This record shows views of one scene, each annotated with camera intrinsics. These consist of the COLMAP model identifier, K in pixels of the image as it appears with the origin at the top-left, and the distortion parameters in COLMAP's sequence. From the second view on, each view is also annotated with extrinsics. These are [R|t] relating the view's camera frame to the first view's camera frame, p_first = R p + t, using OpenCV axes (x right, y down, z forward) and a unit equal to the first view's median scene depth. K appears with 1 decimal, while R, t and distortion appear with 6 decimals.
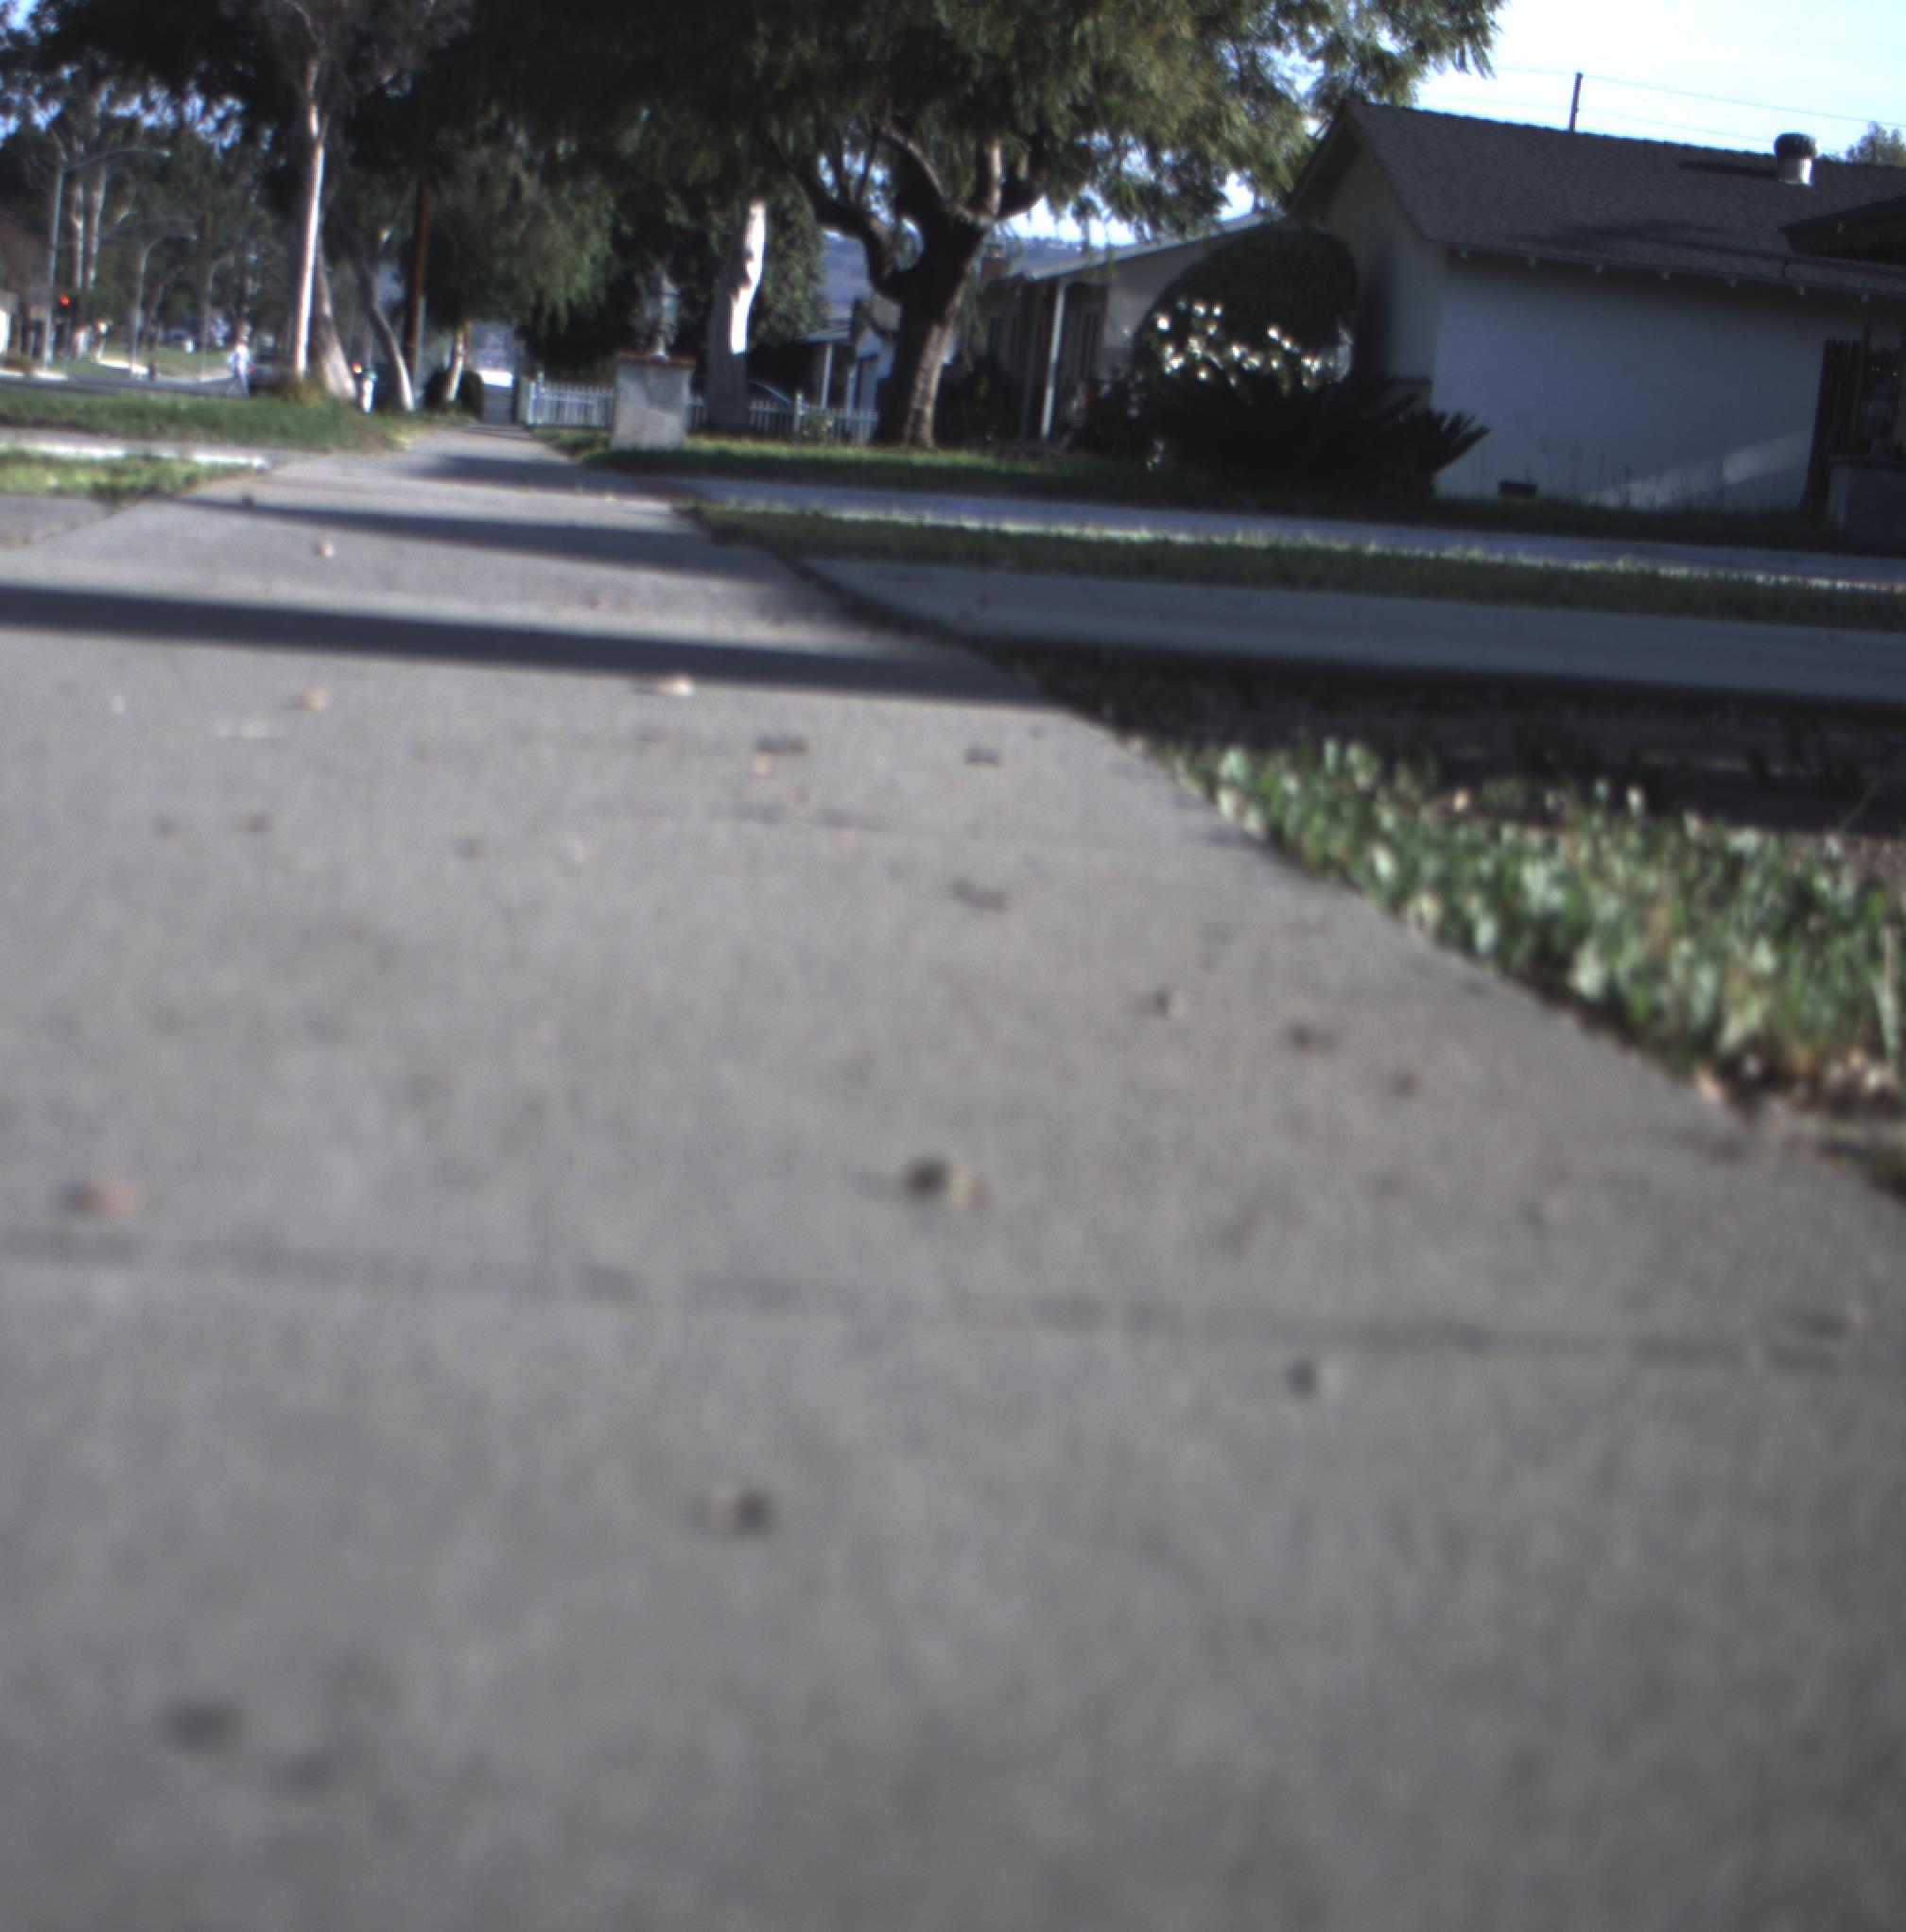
lens RADIAL K [[4238.5, 0, 755.6], [0, 4238.5, 966.3], [0, 0, 1]] dist [-0.199355, 0.914609]
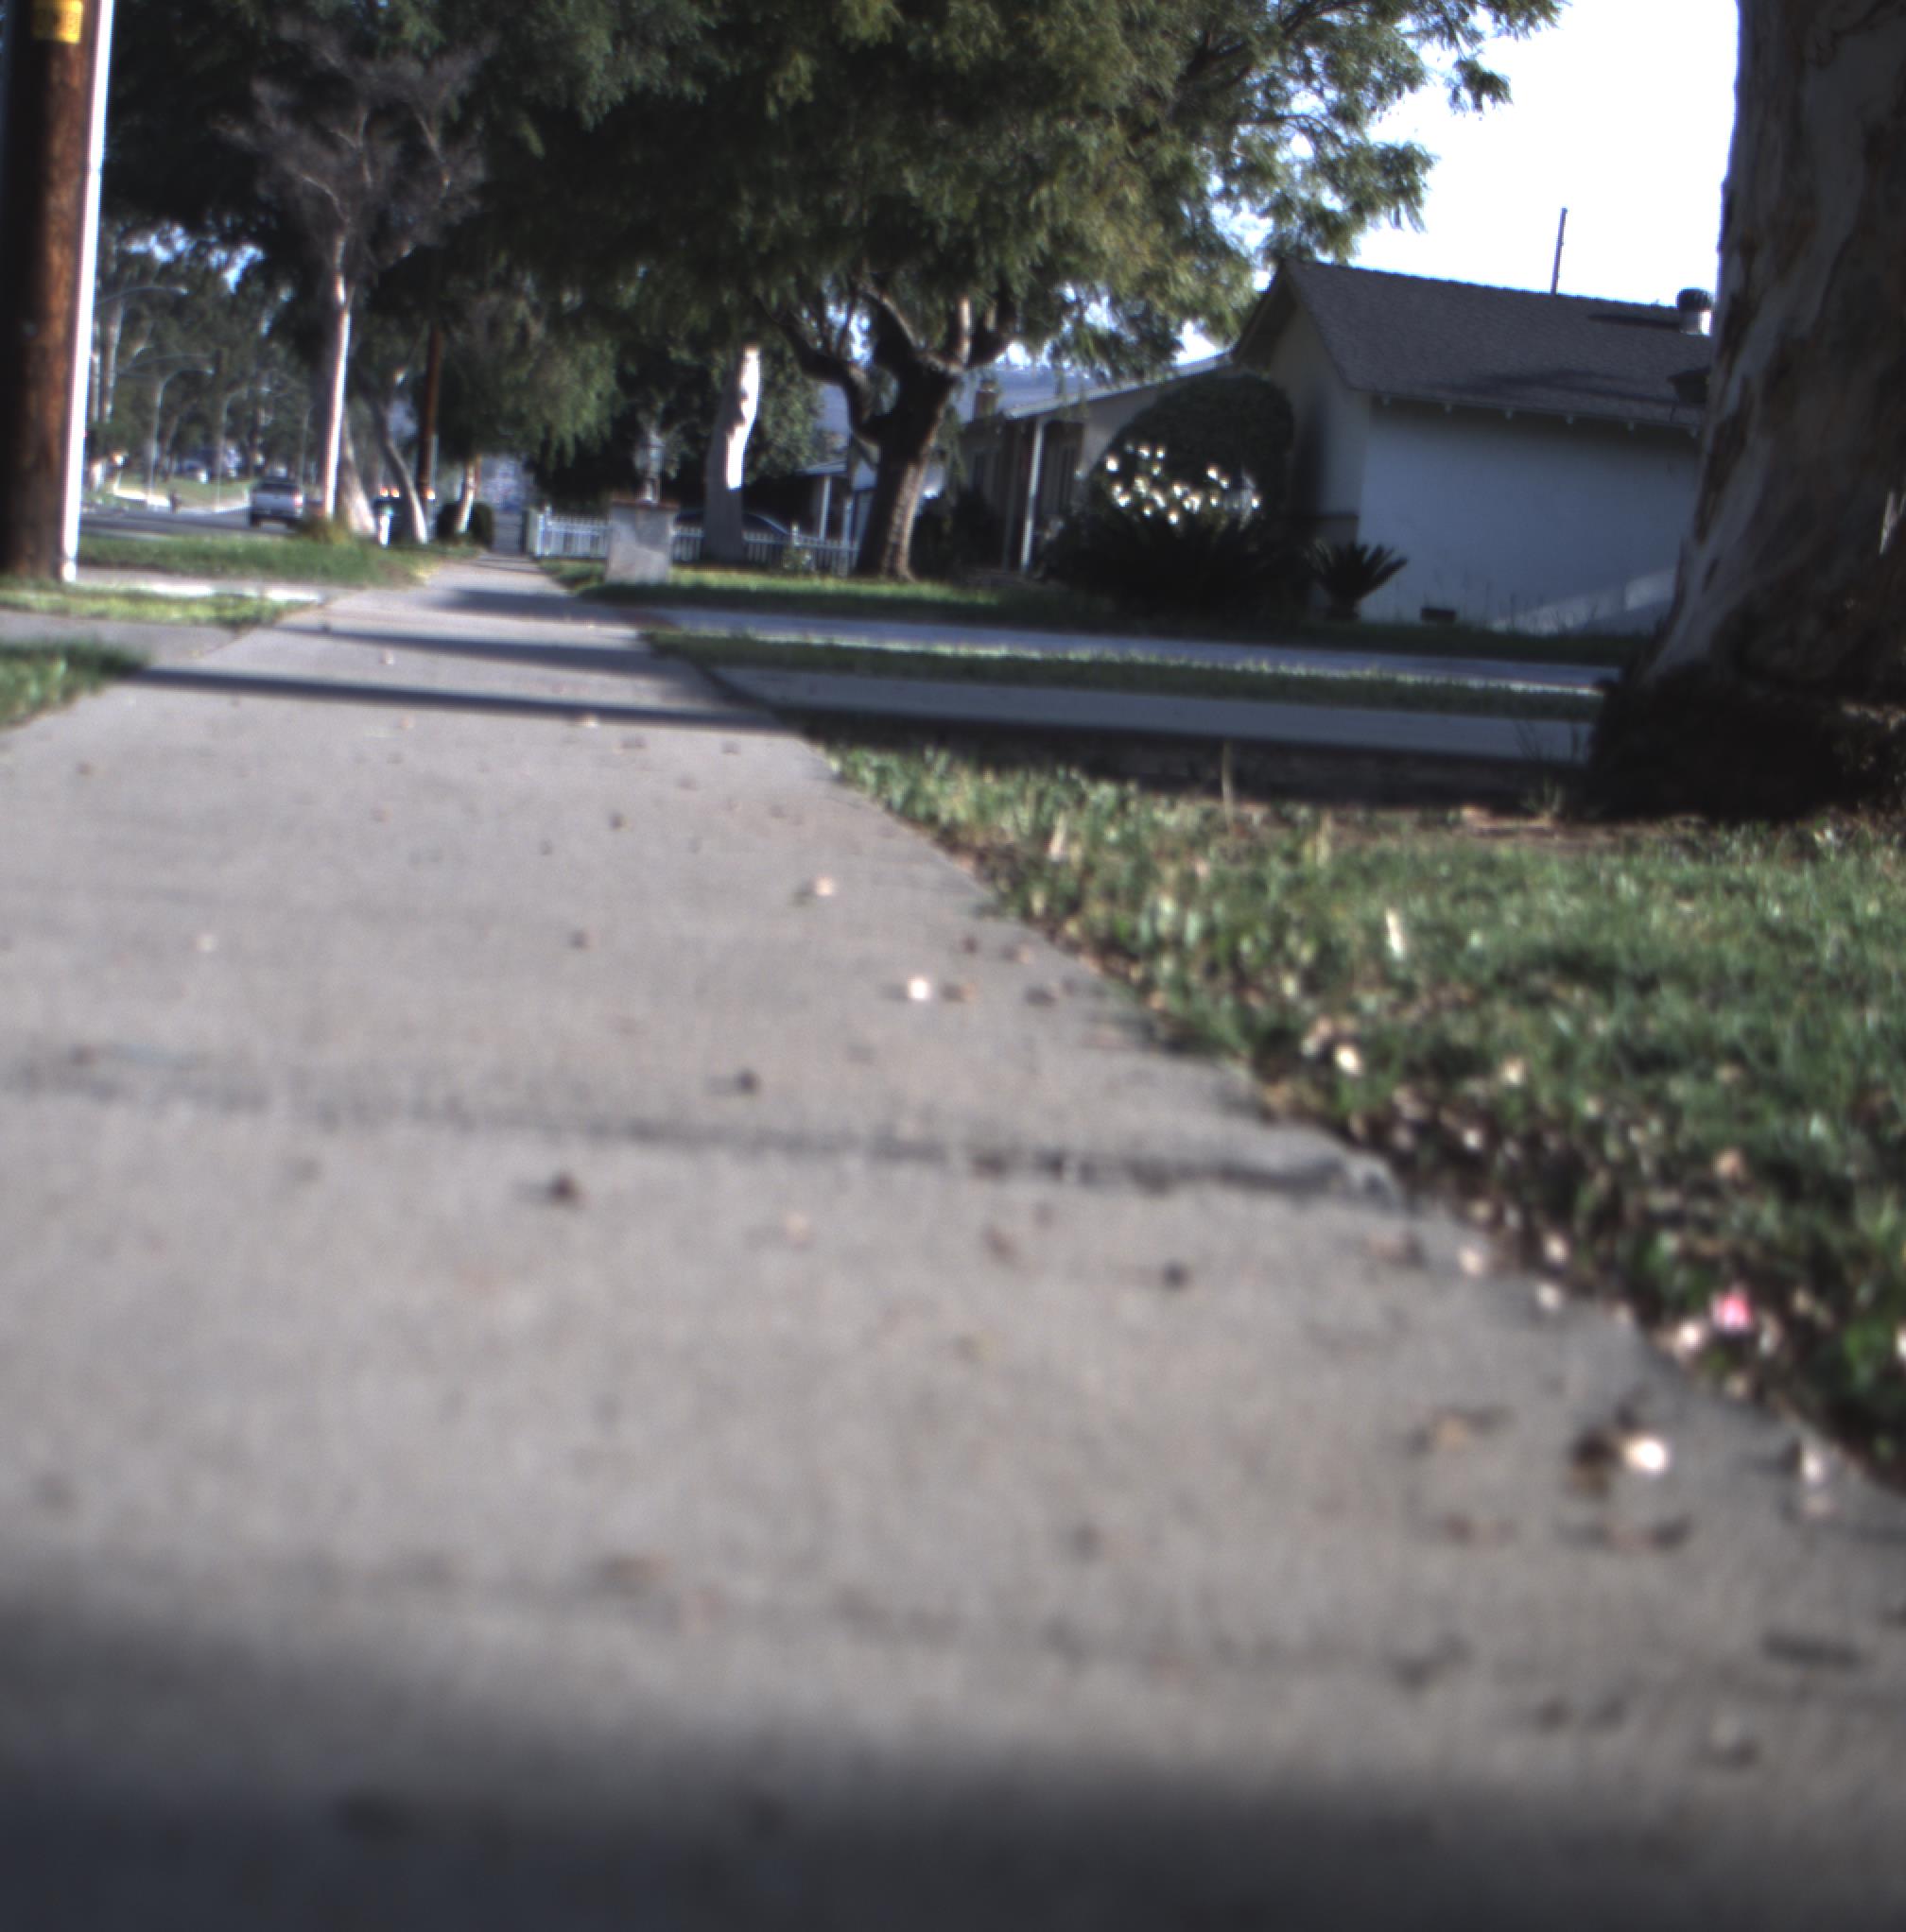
lens RADIAL K [[4238.5, 0, 755.6], [0, 4238.5, 966.3], [0, 0, 1]] dist [-0.199355, 0.914609]
pose [[0.999992, -0.002979, -0.002527, 0.003632], [0.002902, 0.999547, -0.029941, 0.006088], [0.002615, 0.029933, 0.999548, -0.054806]]
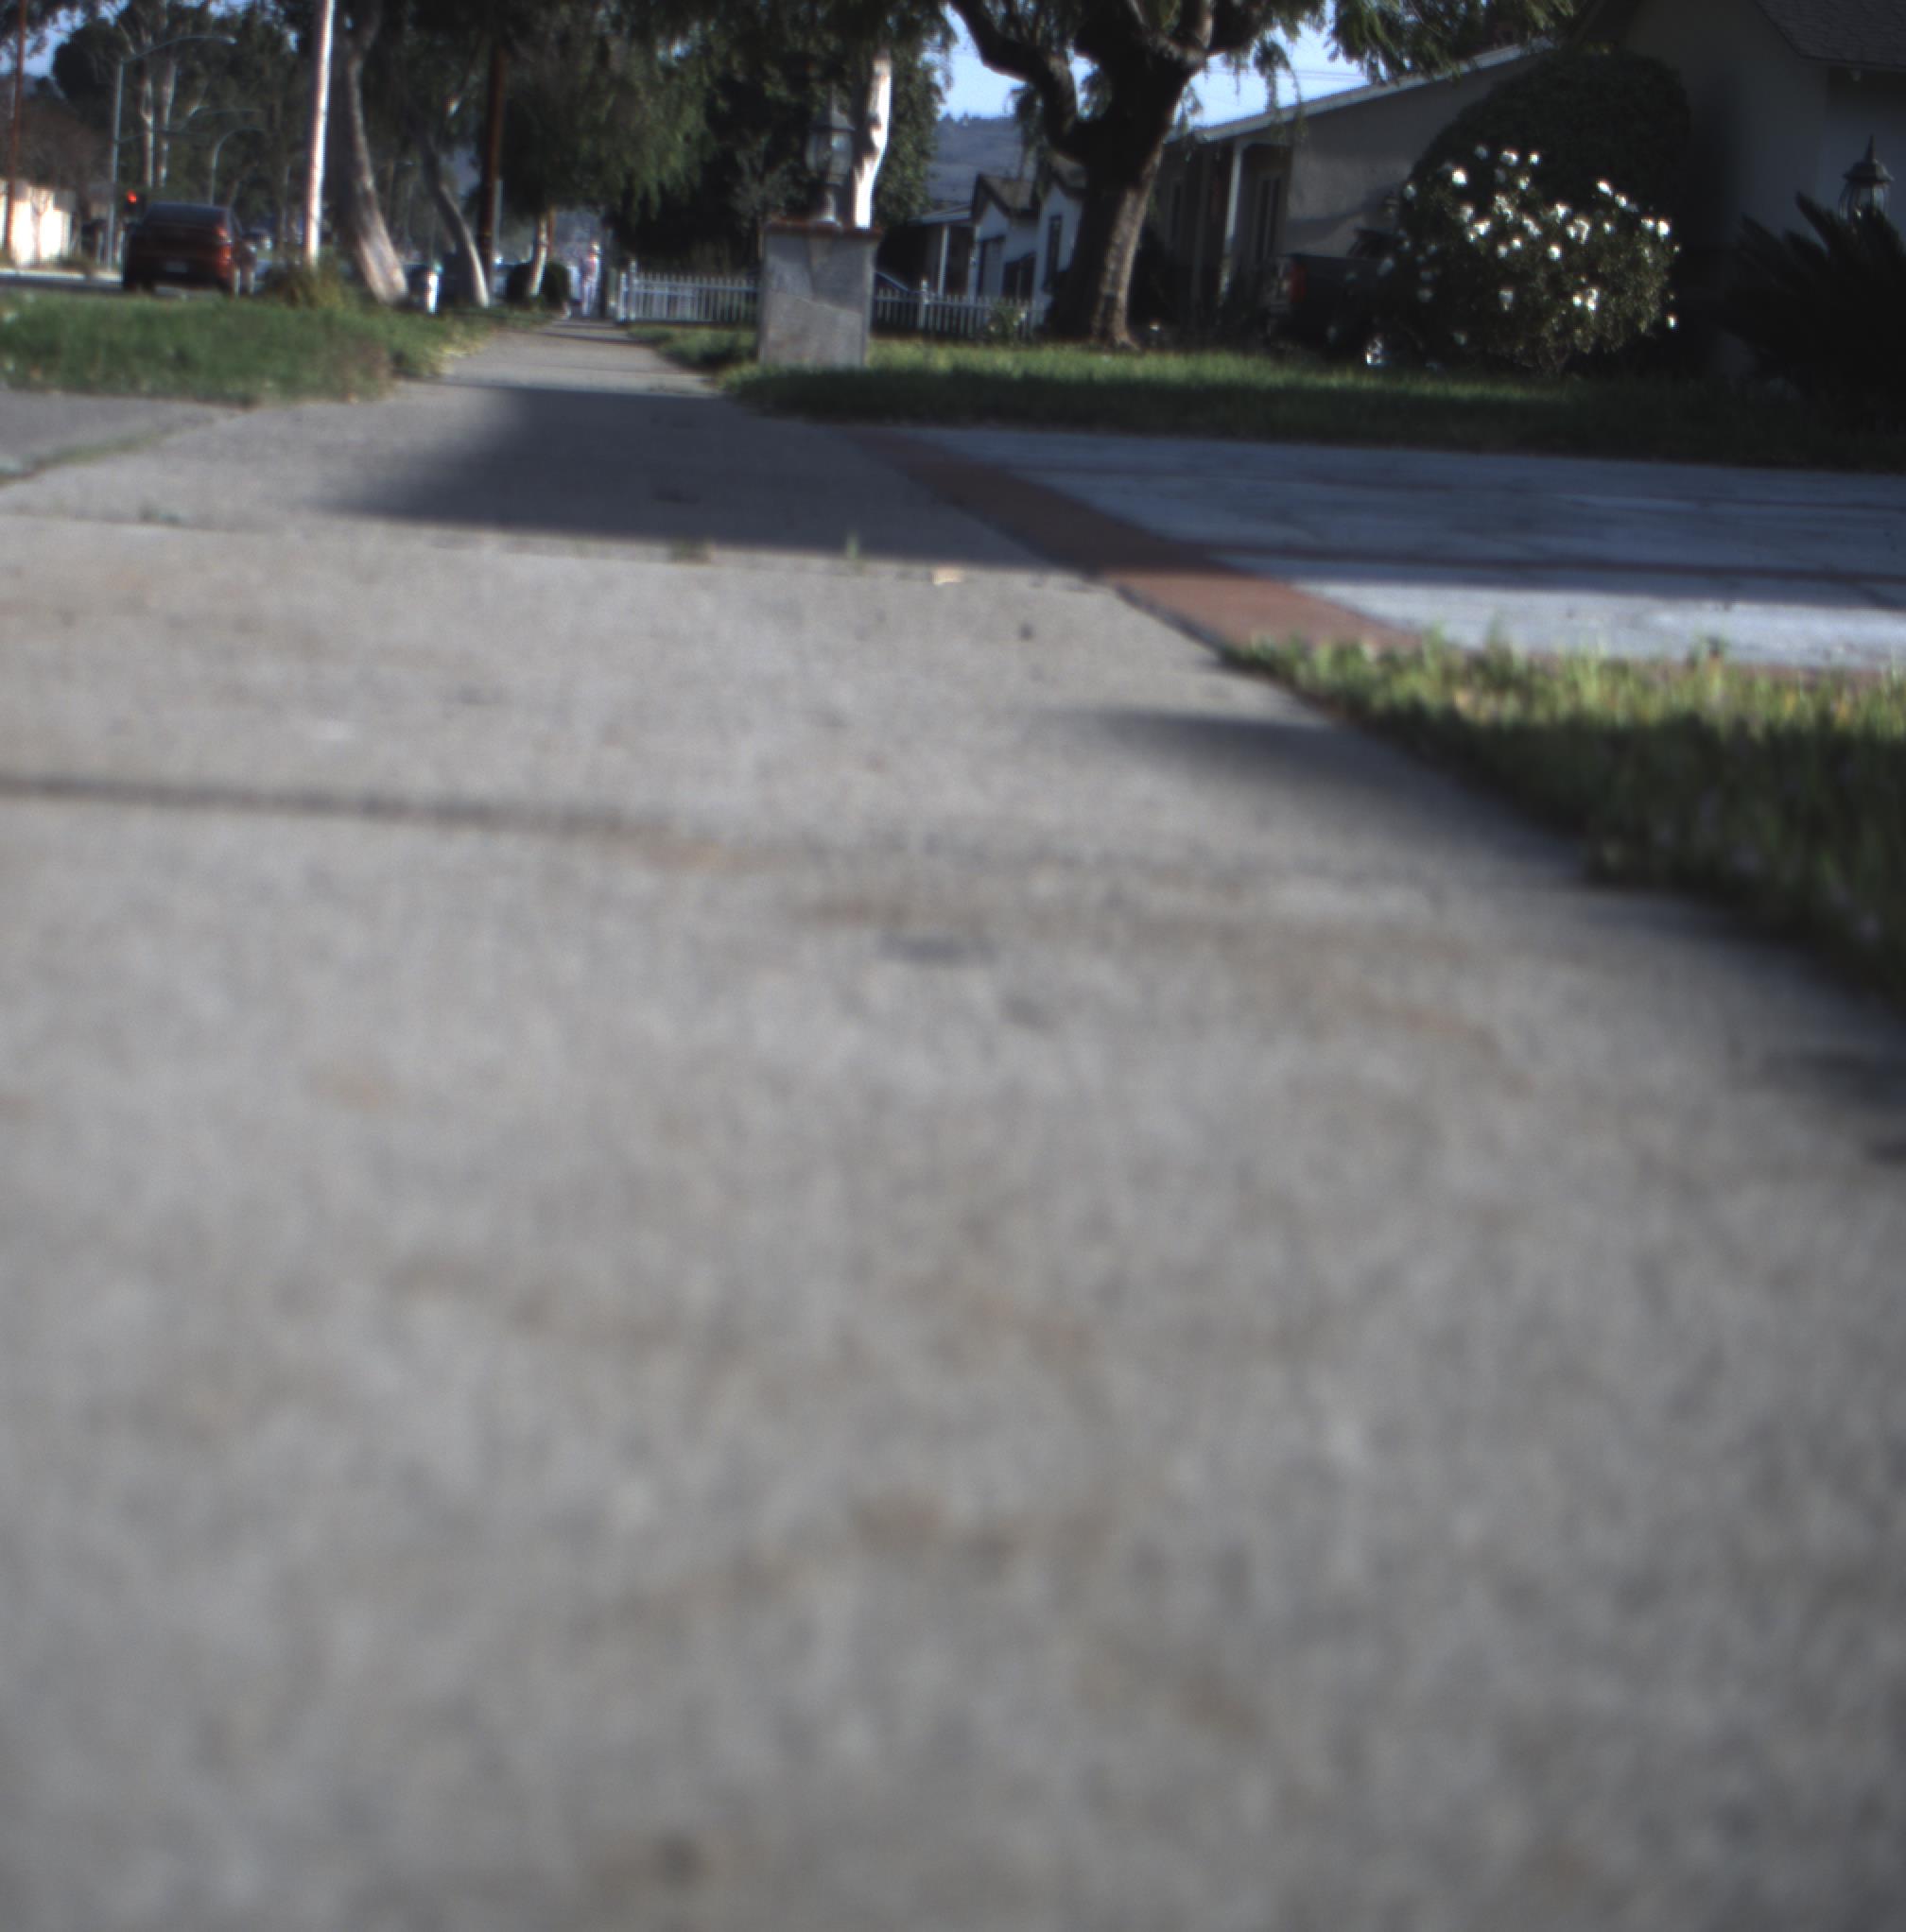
lens RADIAL K [[4238.5, 0, 755.6], [0, 4238.5, 966.3], [0, 0, 1]] dist [-0.199355, 0.914609]
pose [[0.999603, -0.015930, -0.023254, -0.008627], [0.016524, 0.999537, 0.025553, -0.018166], [0.022836, -0.025928, 0.999403, 0.135851]]
